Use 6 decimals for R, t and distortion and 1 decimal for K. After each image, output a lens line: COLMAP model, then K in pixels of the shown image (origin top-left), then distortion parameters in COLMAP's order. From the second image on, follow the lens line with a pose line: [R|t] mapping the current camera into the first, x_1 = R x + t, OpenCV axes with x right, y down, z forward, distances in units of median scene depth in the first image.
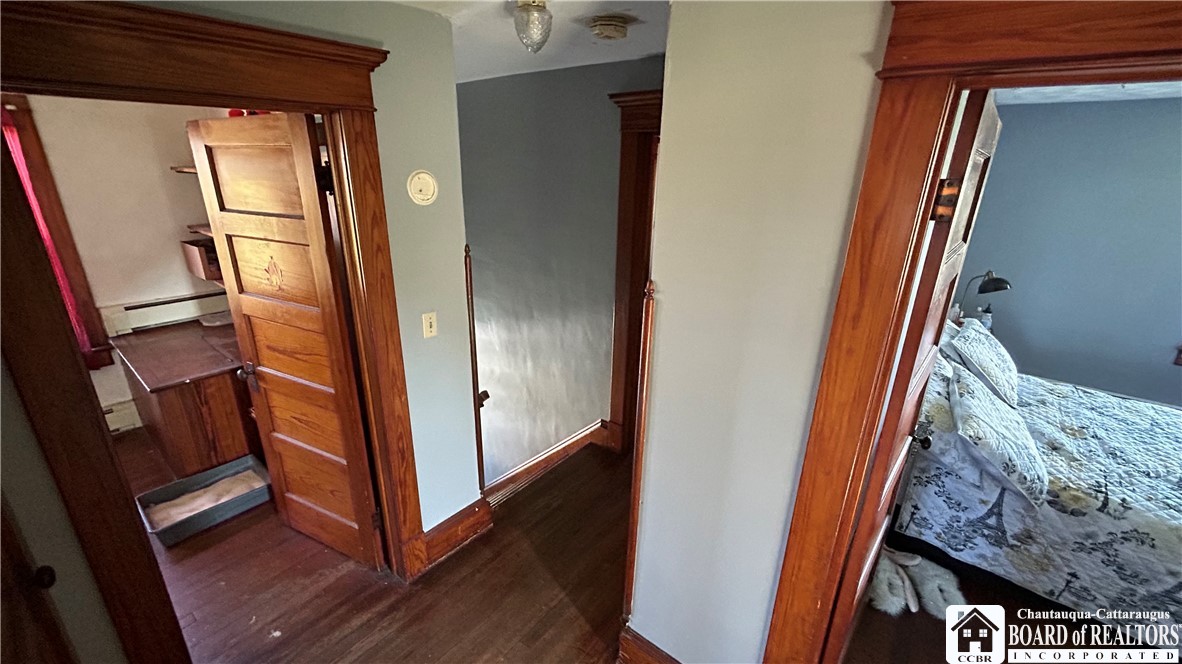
lens RADIAL K [[476.4, 0, 594.2], [0, 476.4, 329.4], [0, 0, 1]] dist [0.000536, 0.000580]
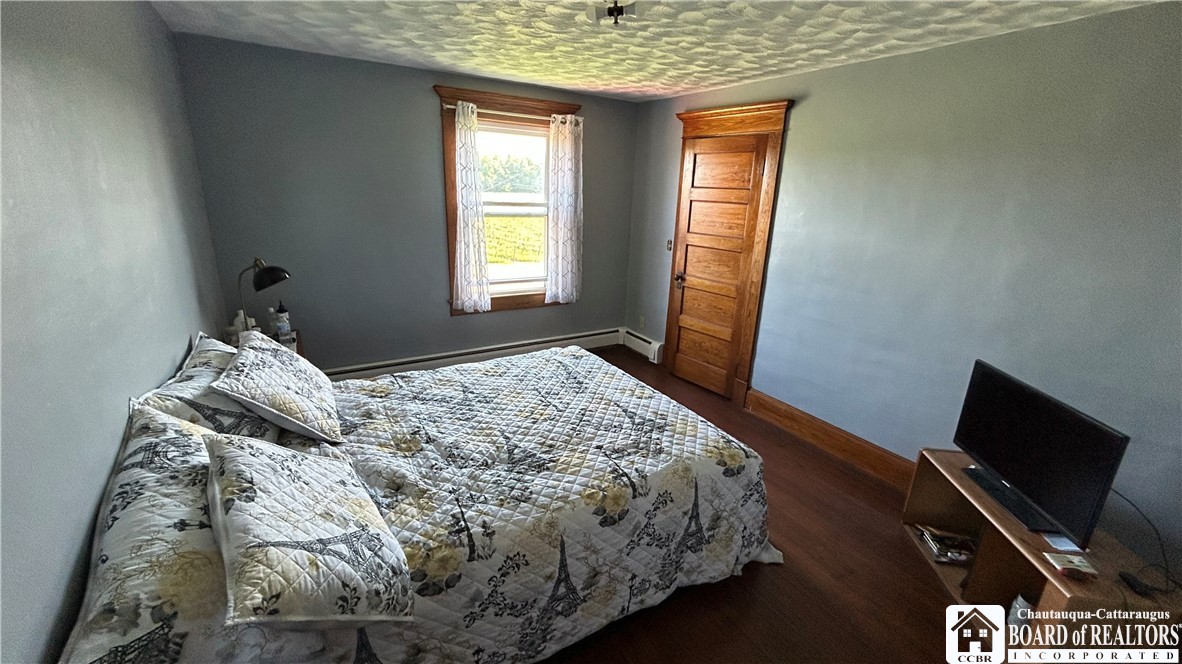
lens RADIAL K [[476.4, 0, 593.2], [0, 476.4, 325.9], [0, 0, 1]] dist [0.000536, 0.000580]
pose [[0.334198, -0.280627, 0.899755, 0.493125], [0.288603, 0.939258, 0.185751, -0.020050], [-0.897229, 0.197594, 0.394888, 0.415461]]
